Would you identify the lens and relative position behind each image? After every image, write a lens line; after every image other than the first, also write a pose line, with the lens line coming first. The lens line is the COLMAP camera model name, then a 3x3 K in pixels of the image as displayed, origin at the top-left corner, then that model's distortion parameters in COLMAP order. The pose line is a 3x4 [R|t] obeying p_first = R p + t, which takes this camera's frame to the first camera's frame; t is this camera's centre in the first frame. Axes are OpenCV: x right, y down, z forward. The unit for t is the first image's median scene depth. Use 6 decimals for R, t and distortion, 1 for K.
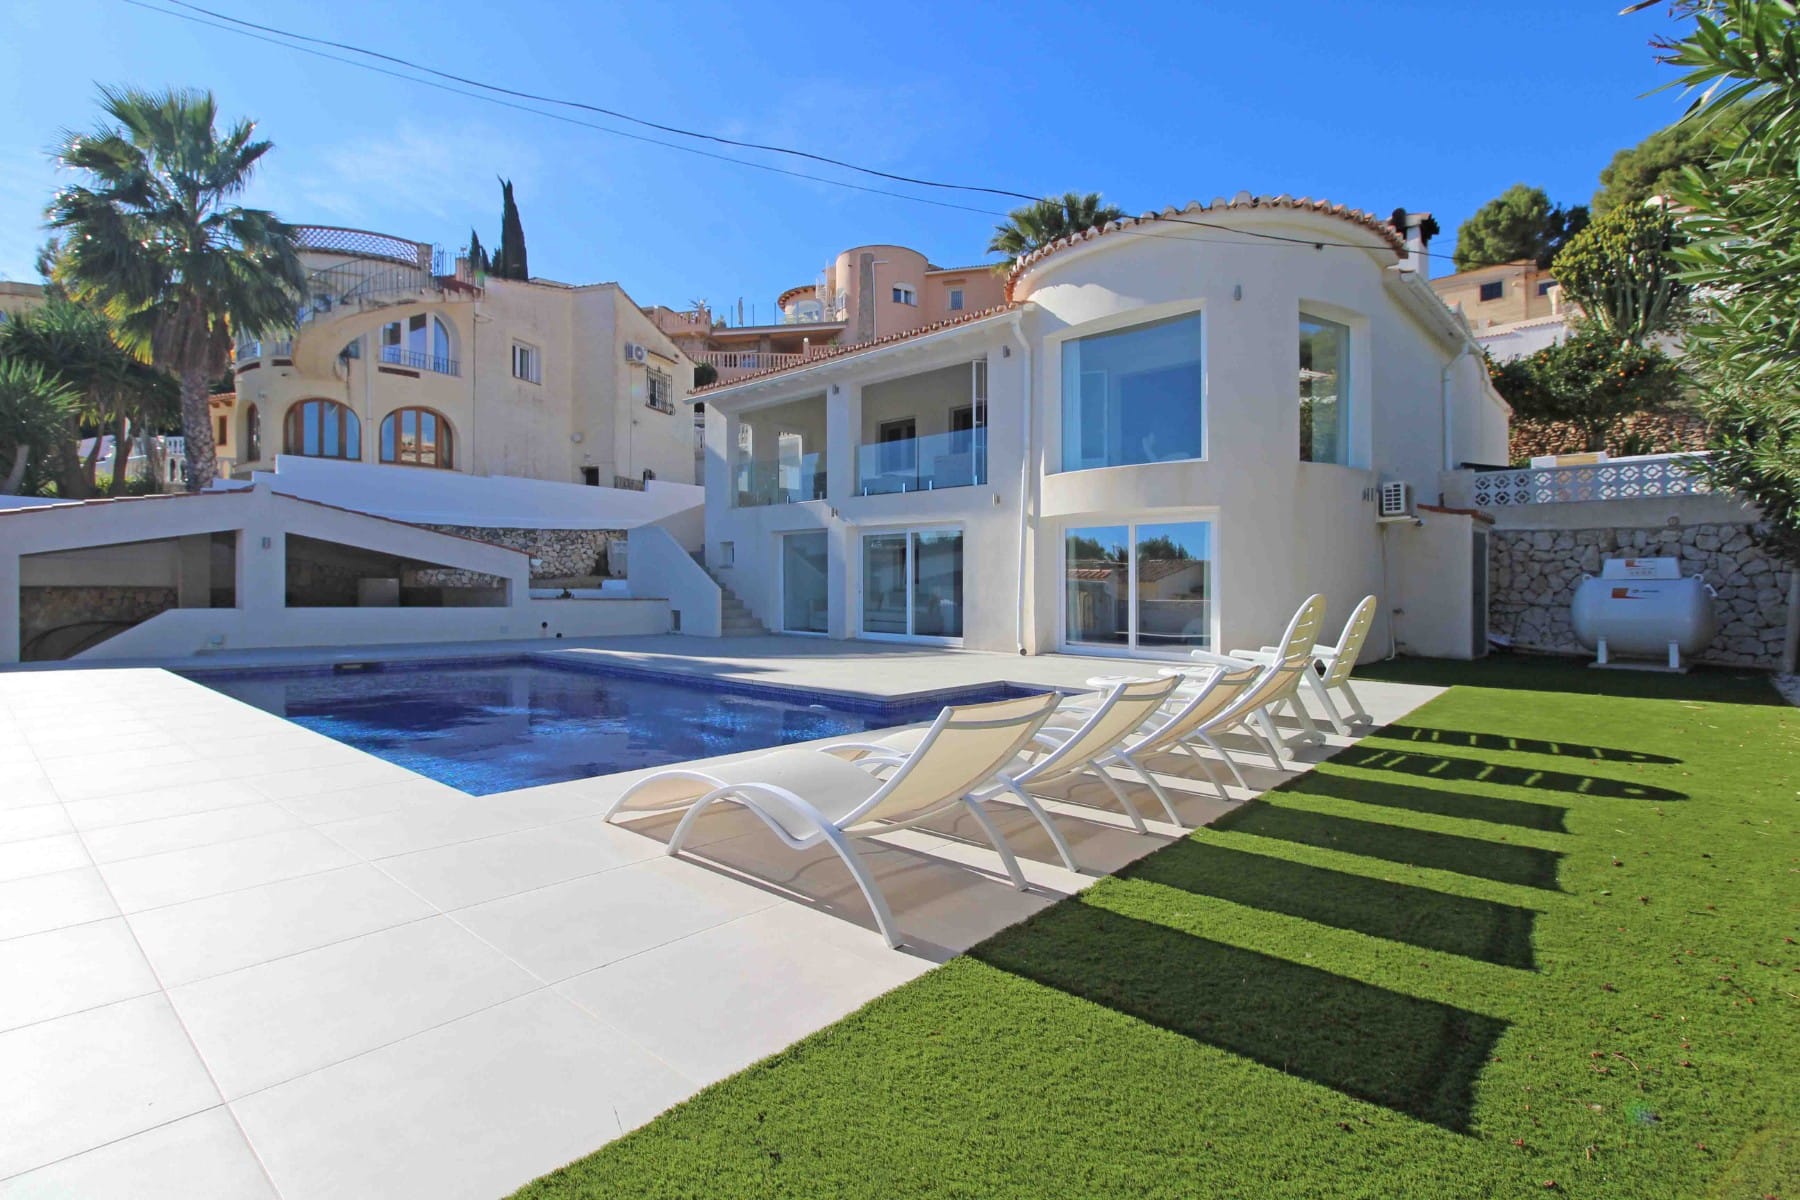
lens RADIAL K [[850.3, 0, 900.0], [0, 850.3, 600.0], [0, 0, 1]] dist [0.001264, 0.000228]
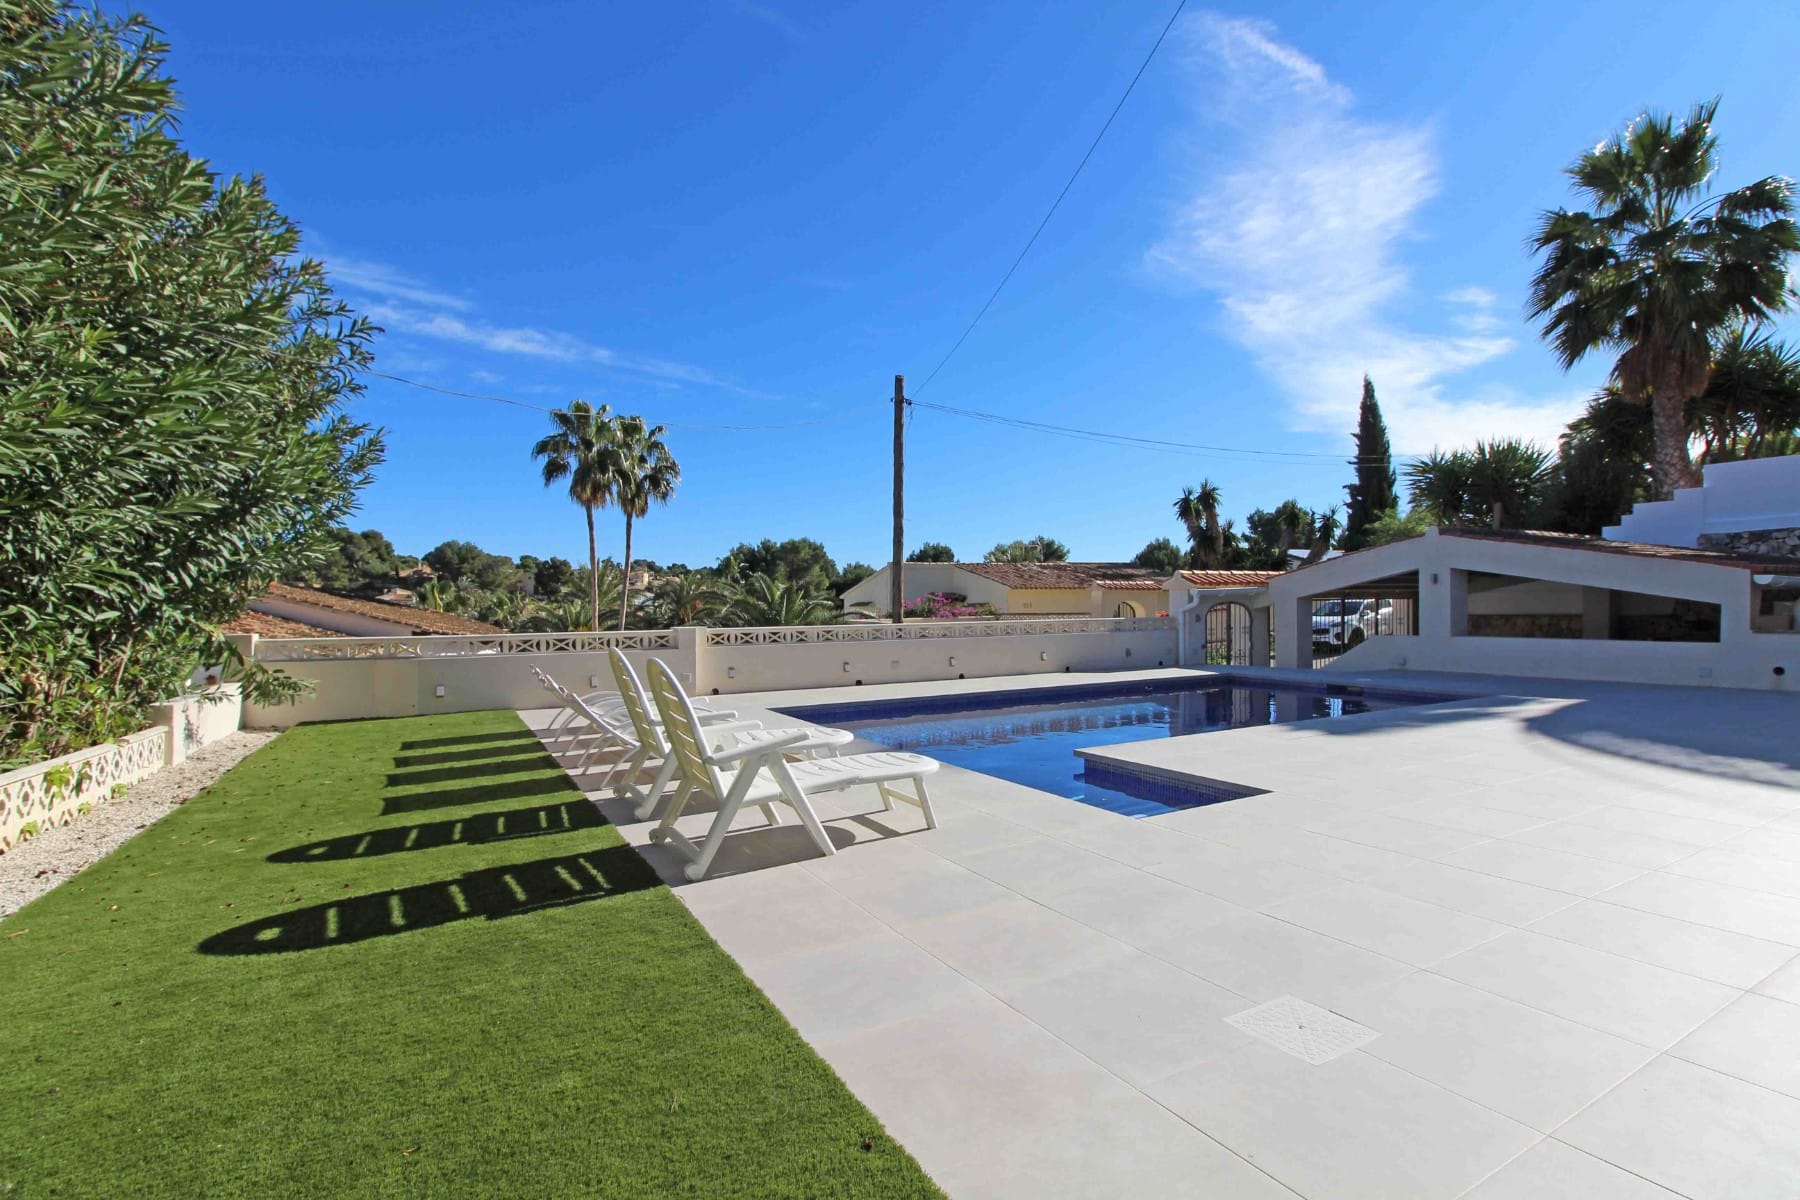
lens RADIAL K [[850.3, 0, 900.0], [0, 850.3, 600.0], [0, 0, 1]] dist [0.001264, 0.000228]
pose [[-0.290488, -0.017659, -0.956716, 0.437725], [-0.001897, 0.999838, -0.017879, -0.013702], [0.956877, -0.003378, -0.290475, 0.526670]]
